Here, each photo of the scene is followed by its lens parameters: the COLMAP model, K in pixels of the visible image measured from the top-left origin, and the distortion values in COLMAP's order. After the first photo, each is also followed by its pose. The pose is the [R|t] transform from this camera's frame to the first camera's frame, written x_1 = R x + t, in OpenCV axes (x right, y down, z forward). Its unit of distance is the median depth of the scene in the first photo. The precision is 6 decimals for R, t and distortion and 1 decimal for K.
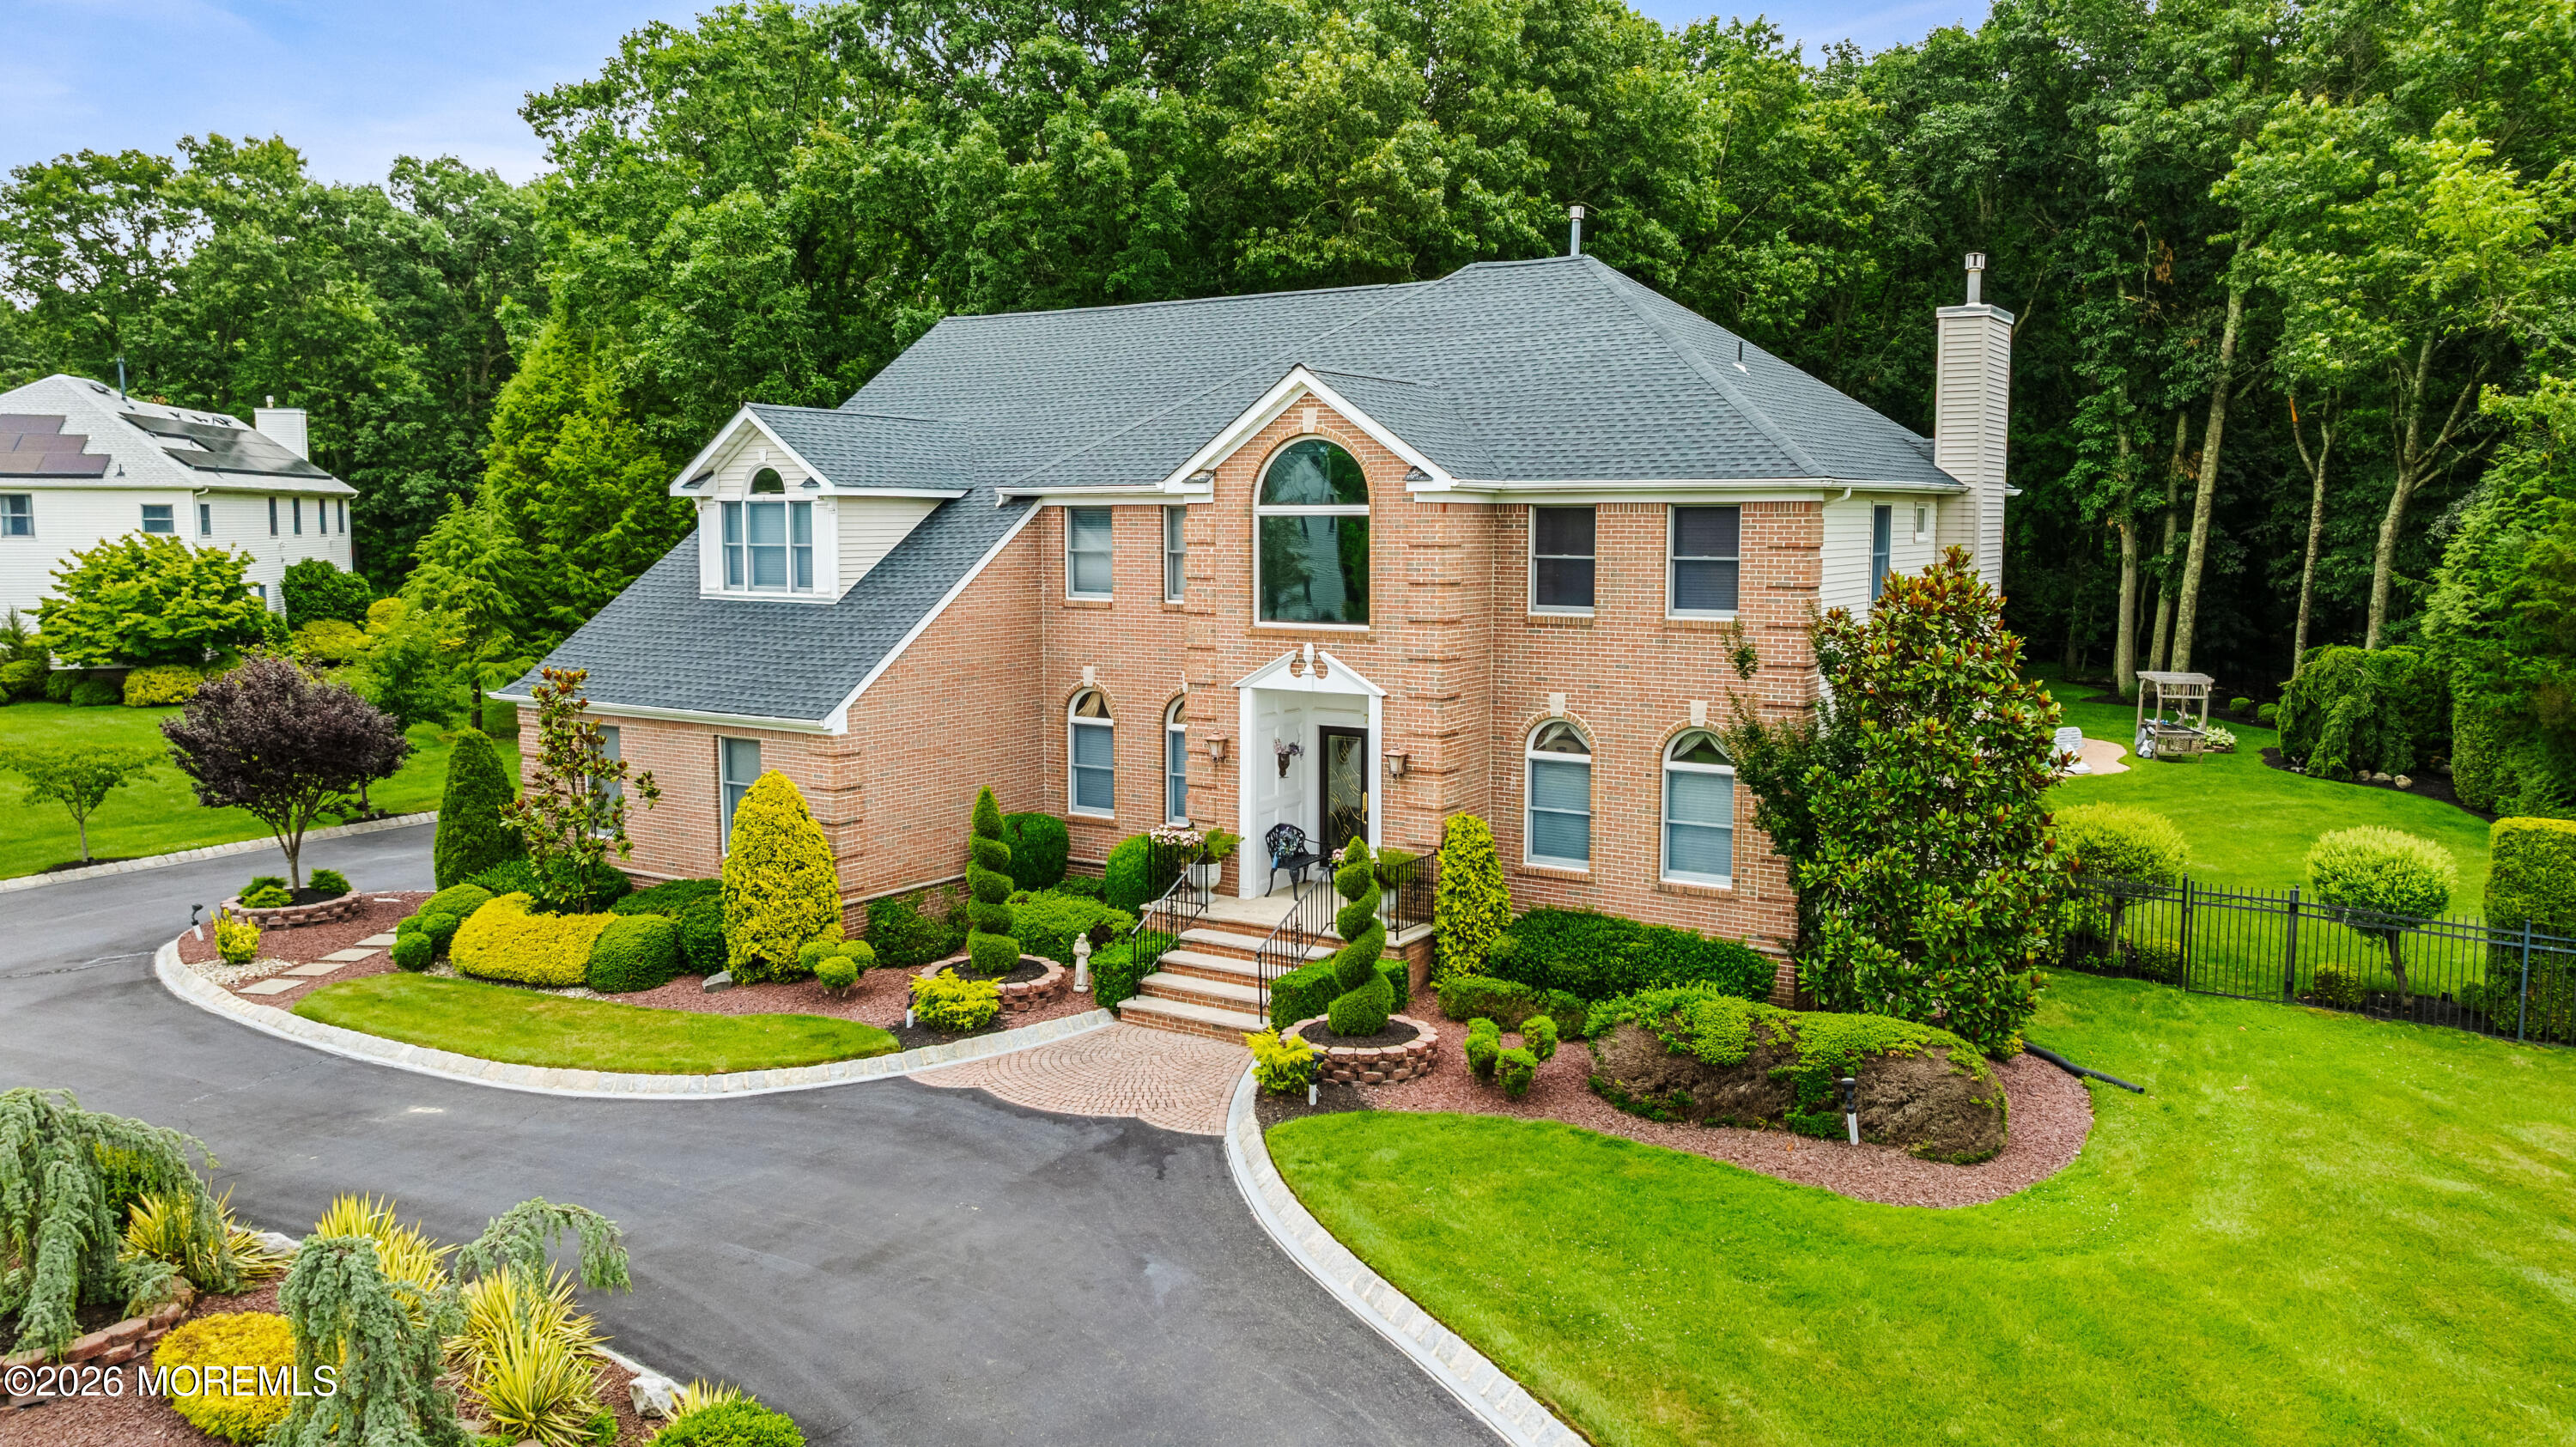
lens RADIAL K [[1808.2, 0, 1297.9], [0, 1808.2, 715.5], [0, 0, 1]] dist [-0.021664, 0.006241]
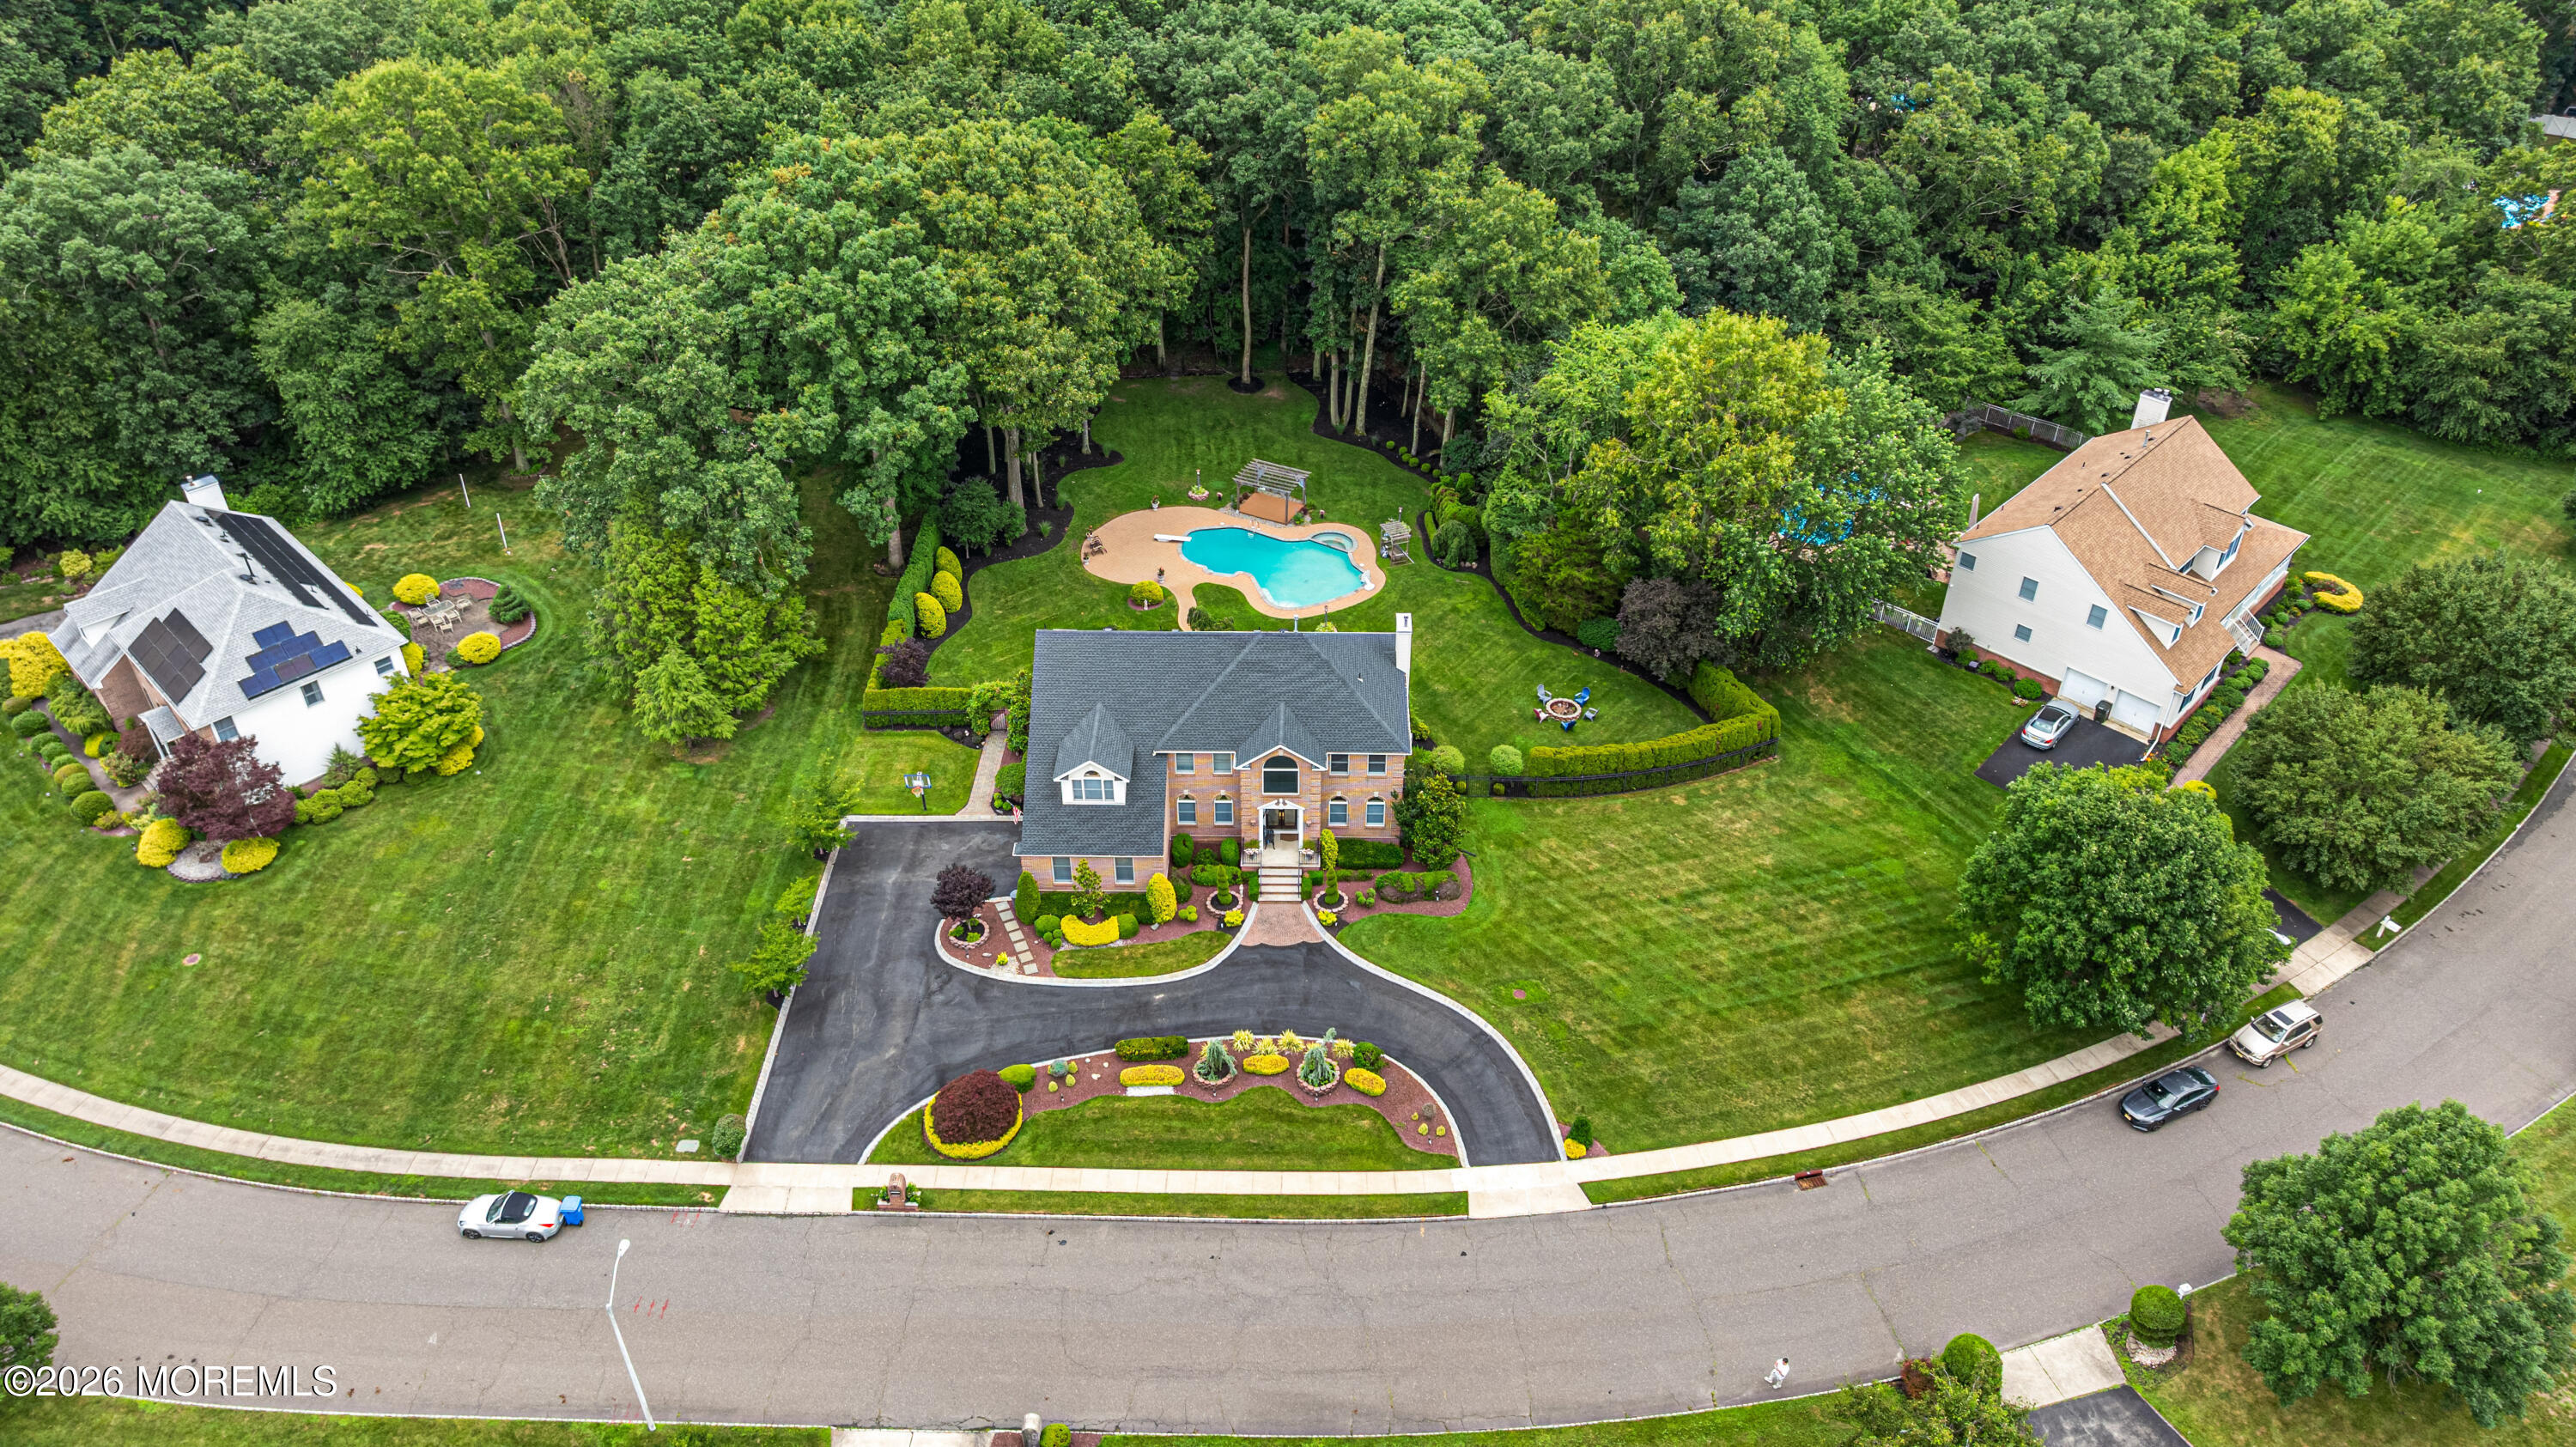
lens RADIAL K [[1808.2, 0, 1300.0], [0, 1808.2, 710.2], [0, 0, 1]] dist [-0.021664, 0.006241]
pose [[0.847728, -0.308648, 0.431385, -0.841916], [0.053365, 0.858773, 0.509569, -1.165793], [-0.527739, -0.408955, 0.744477, -0.971872]]
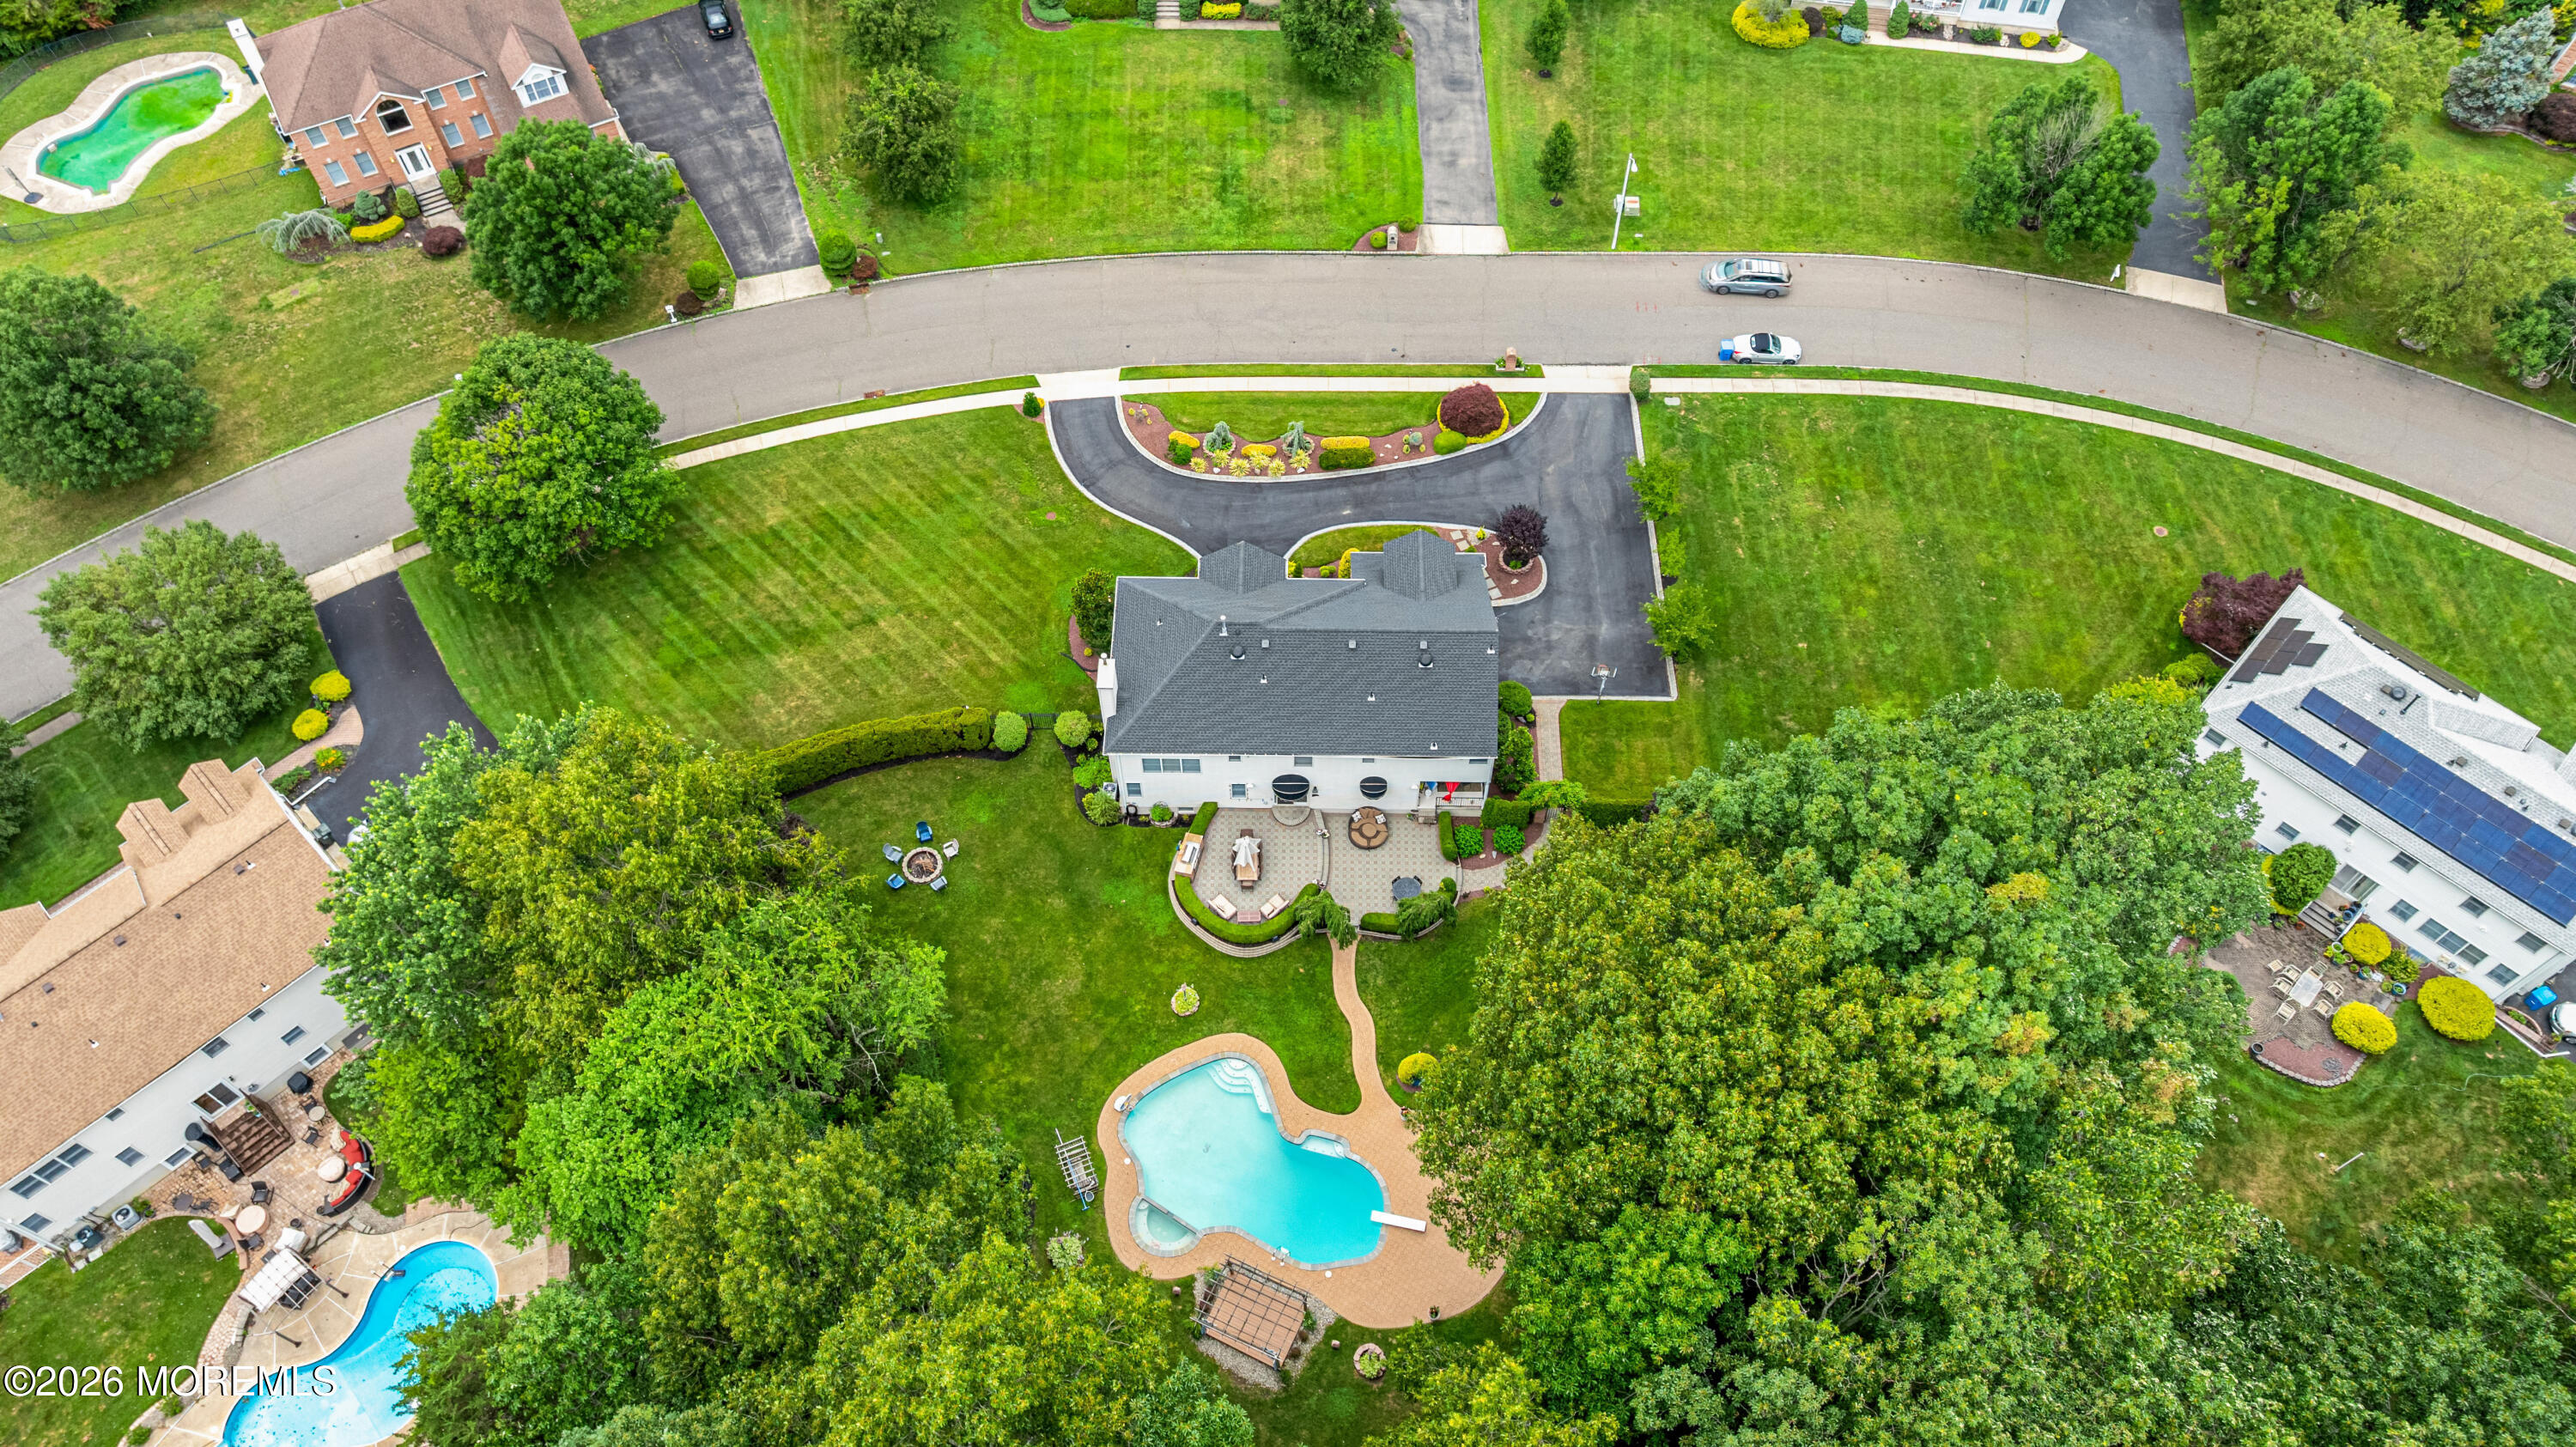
lens RADIAL K [[1808.2, 0, 1299.9], [0, 1808.2, 717.8], [0, 0, 1]] dist [-0.021664, 0.006241]
pose [[-0.847291, 0.444607, -0.290557, 0.655629], [-0.059866, 0.463624, 0.884007, -1.900627], [0.527745, 0.766406, -0.366207, 1.507746]]
